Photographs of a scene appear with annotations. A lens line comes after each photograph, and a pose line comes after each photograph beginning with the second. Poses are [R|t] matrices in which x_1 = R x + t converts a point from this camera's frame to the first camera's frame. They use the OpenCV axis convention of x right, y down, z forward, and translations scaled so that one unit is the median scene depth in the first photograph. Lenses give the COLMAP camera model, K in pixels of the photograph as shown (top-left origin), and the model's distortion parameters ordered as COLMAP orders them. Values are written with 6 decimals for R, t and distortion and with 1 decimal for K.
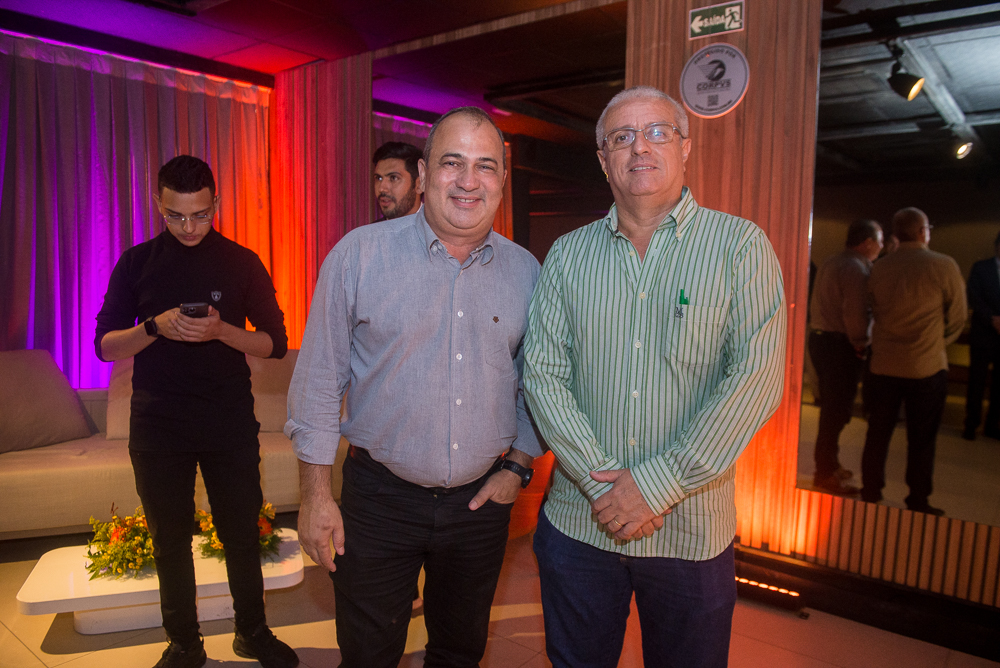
lens RADIAL K [[775.8, 0, 500.6], [0, 775.8, 334.8], [0, 0, 1]] dist [-0.049147, 0.004739]
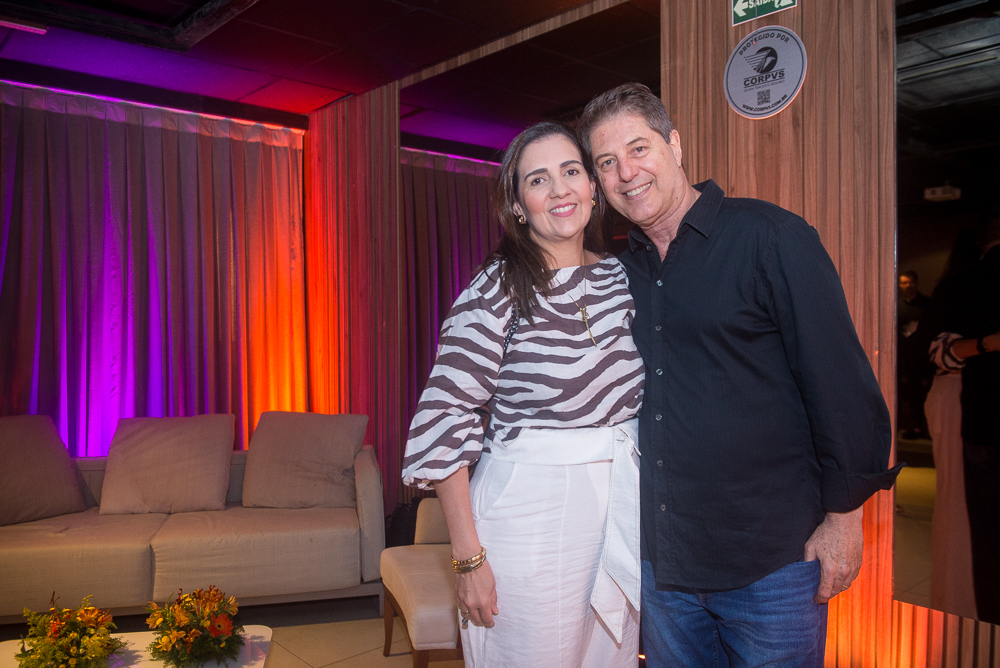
lens RADIAL K [[825.0, 0, 494.4], [0, 825.0, 328.7], [0, 0, 1]] dist [-0.031610, -0.001262]
pose [[0.984381, -0.023039, -0.174535, 0.141082], [0.008894, 0.996642, -0.081398, 0.000522], [0.175824, 0.078574, 0.981281, 0.134543]]
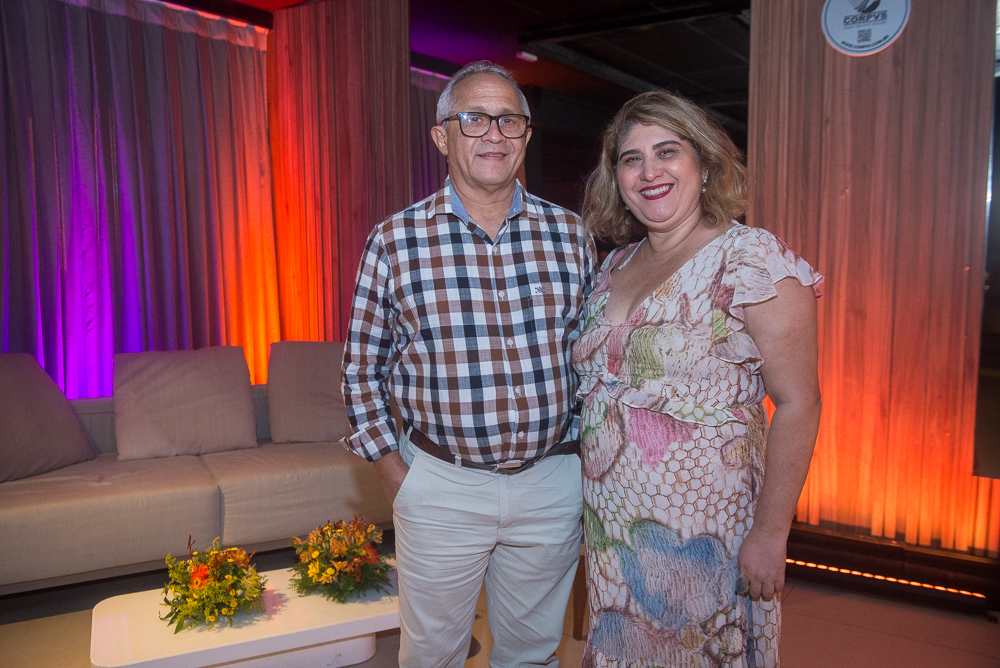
lens RADIAL K [[892.7, 0, 497.7], [0, 892.7, 338.2], [0, 0, 1]] dist [-0.011734, -0.005422]
pose [[0.994947, -0.034171, 0.094405, -0.237630], [0.033075, 0.999366, 0.013142, 0.009839], [-0.094794, -0.009954, 0.995447, 0.034541]]
